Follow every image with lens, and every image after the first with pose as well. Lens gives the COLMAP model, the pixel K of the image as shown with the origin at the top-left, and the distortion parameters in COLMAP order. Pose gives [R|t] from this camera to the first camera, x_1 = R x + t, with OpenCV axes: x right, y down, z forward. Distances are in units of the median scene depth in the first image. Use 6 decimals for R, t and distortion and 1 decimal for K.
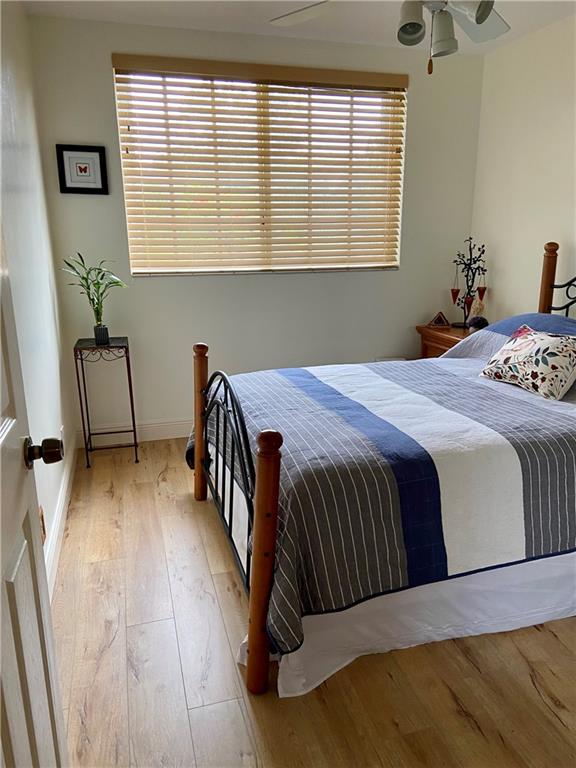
lens RADIAL K [[582.5, 0, 287.3], [0, 582.5, 390.4], [0, 0, 1]] dist [0.110405, -0.144739]
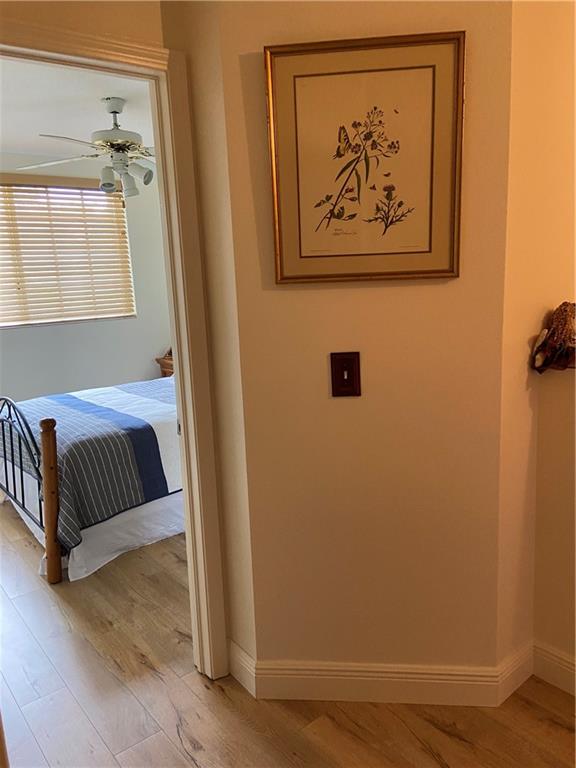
lens RADIAL K [[582.5, 0, 293.7], [0, 582.5, 377.2], [0, 0, 1]] dist [0.110405, -0.144739]
pose [[0.917622, -0.104315, 0.383521, -0.016491], [0.139956, 0.987946, -0.066150, 0.142678], [-0.371997, 0.114377, 0.921160, -0.750853]]
